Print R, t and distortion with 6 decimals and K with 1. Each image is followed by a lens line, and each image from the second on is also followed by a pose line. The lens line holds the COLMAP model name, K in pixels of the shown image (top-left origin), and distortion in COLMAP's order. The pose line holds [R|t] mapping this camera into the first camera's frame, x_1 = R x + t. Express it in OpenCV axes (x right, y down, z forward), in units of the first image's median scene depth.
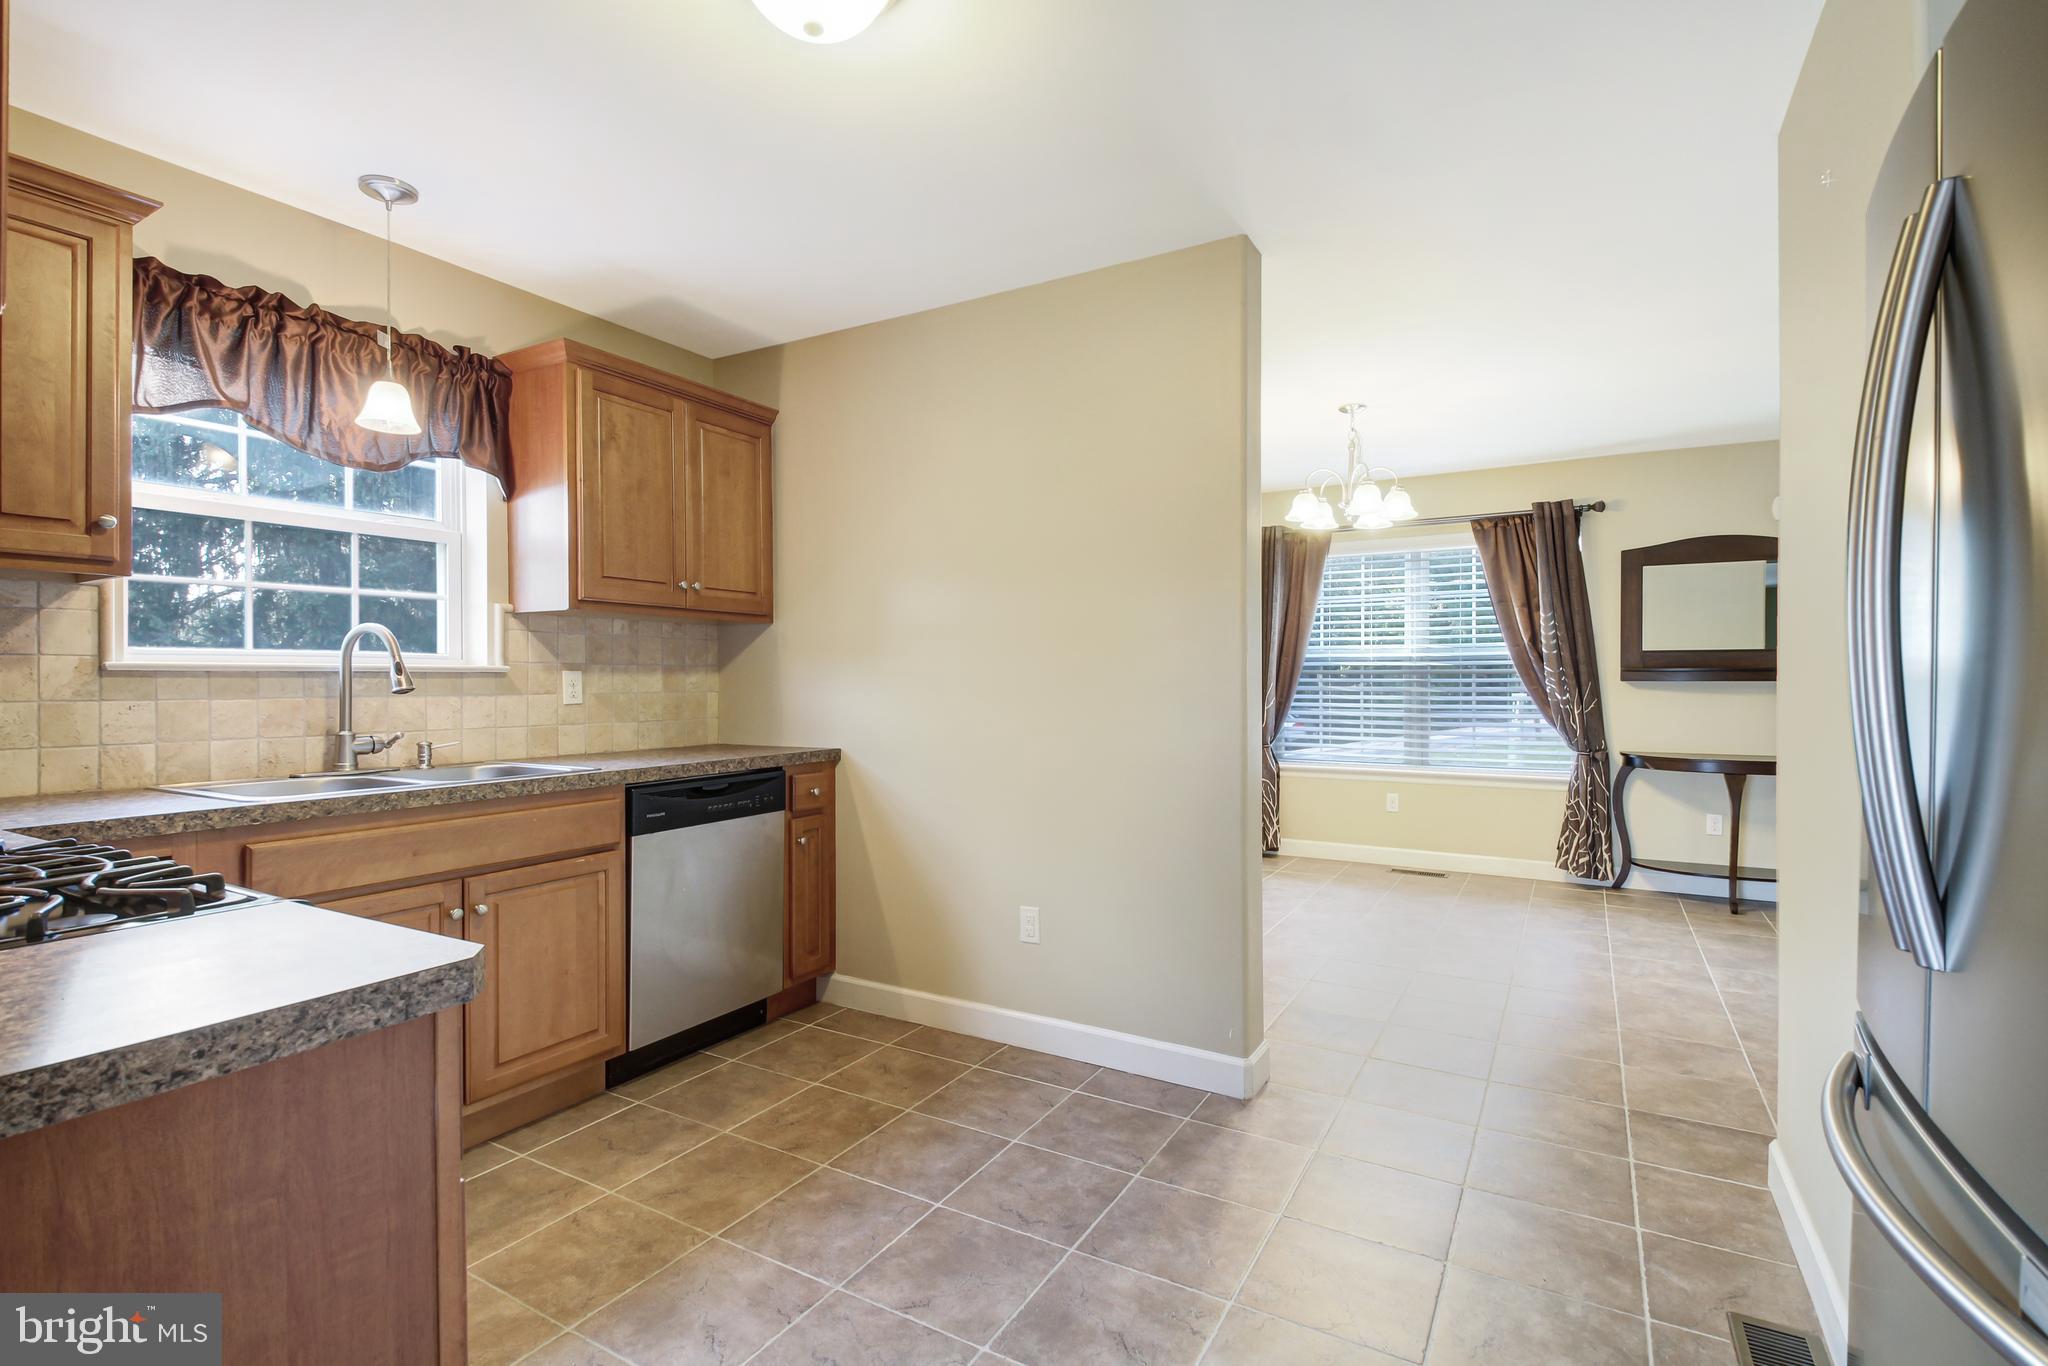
lens RADIAL K [[965.6, 0, 1019.2], [0, 965.6, 680.4], [0, 0, 1]] dist [0.033288, -0.024181]
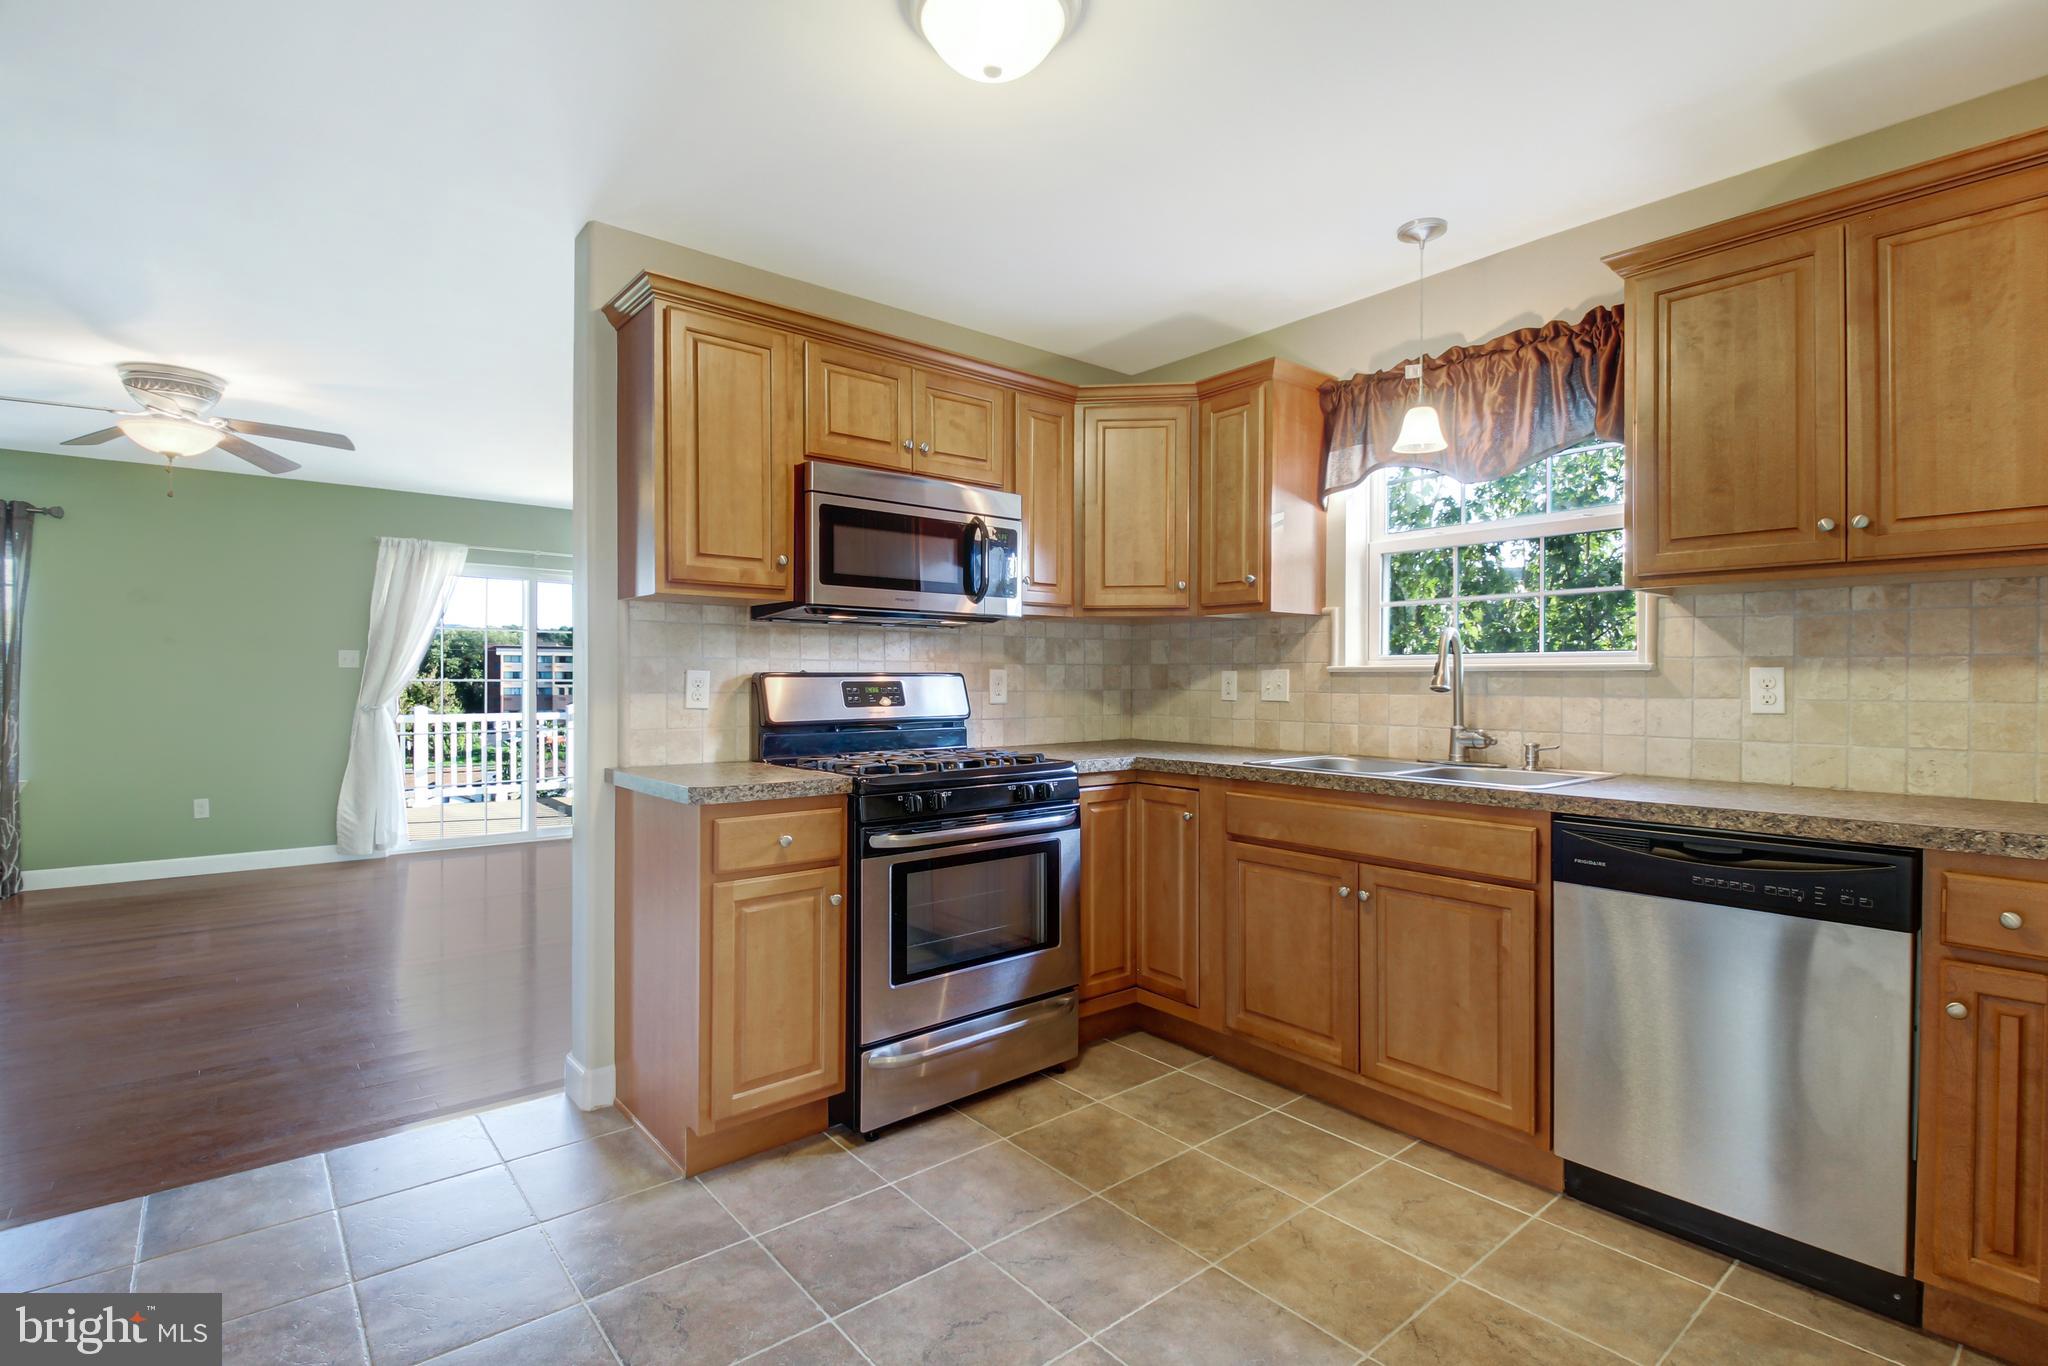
lens RADIAL K [[965.6, 0, 1019.2], [0, 965.6, 680.4], [0, 0, 1]] dist [0.033288, -0.024181]
pose [[-0.343629, 0.003073, -0.939100, 0.478007], [-0.002274, 0.999989, 0.004104, -0.002198], [0.939103, 0.003546, -0.343619, 0.853497]]
